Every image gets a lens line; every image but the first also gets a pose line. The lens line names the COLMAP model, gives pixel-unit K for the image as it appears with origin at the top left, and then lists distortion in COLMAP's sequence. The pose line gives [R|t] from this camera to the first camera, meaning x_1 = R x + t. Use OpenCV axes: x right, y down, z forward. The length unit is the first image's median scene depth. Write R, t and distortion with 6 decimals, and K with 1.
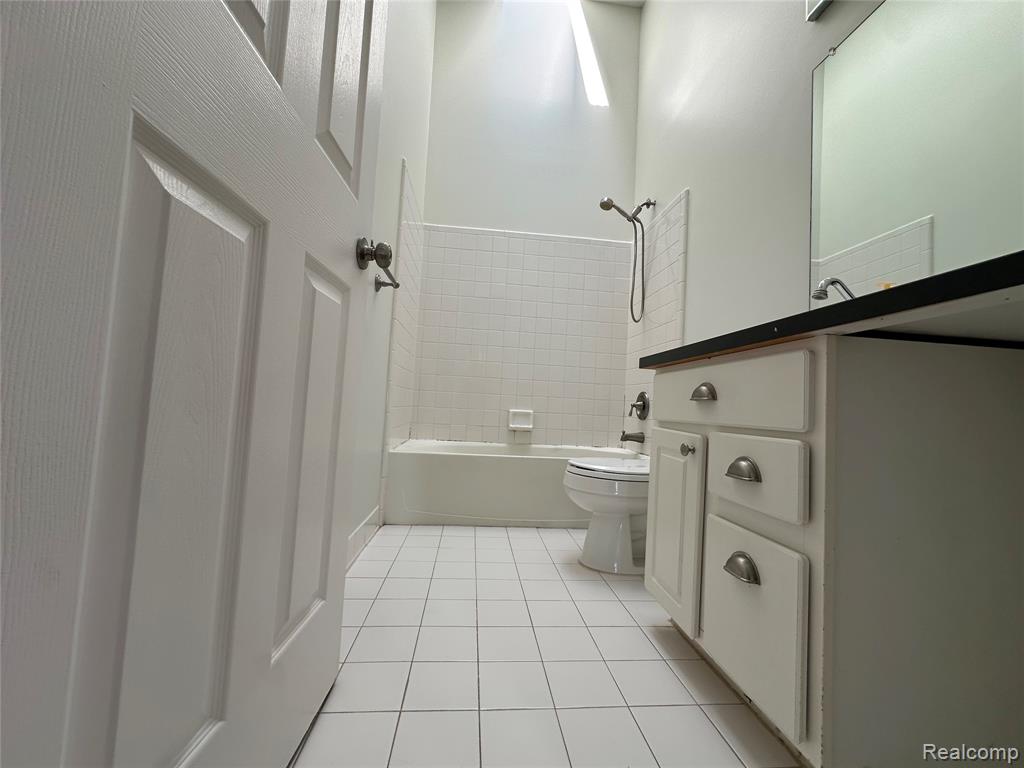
lens RADIAL K [[408.8, 0, 512.8], [0, 408.8, 383.9], [0, 0, 1]] dist [-0.000779, 0.000583]
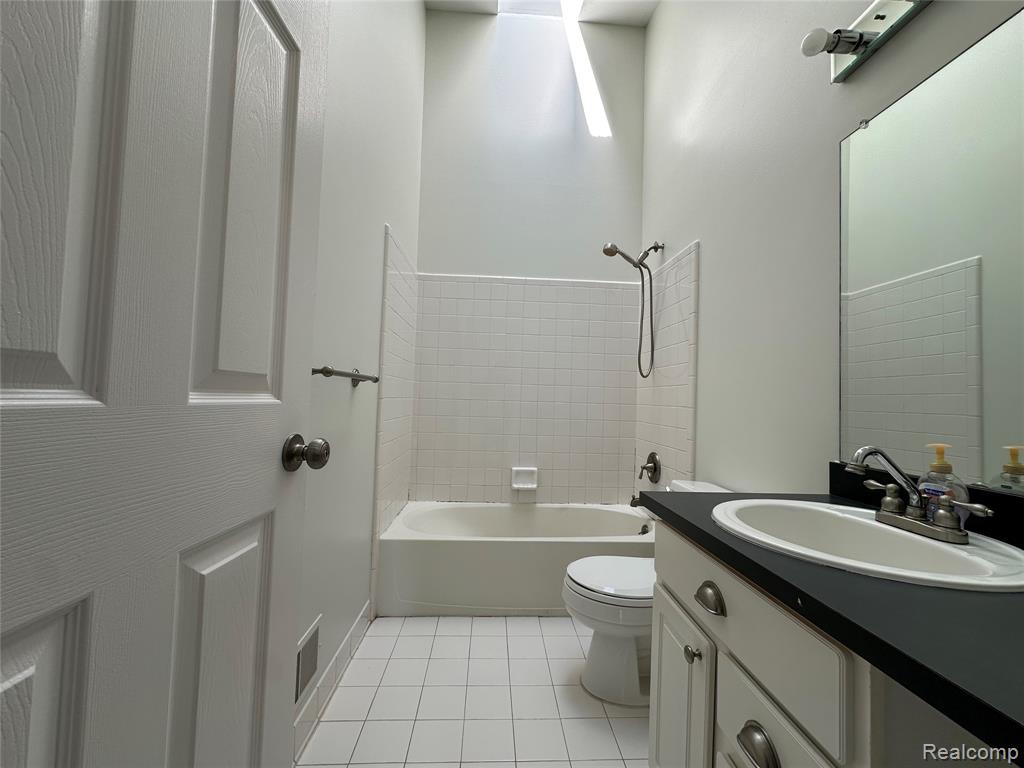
lens RADIAL K [[408.8, 0, 512.7], [0, 408.8, 384.0], [0, 0, 1]] dist [-0.000779, 0.000583]
pose [[0.998794, -0.023481, -0.043117, 0.041614], [0.024111, 0.999609, 0.014130, -0.155823], [0.042768, -0.015153, 0.998970, 0.060865]]
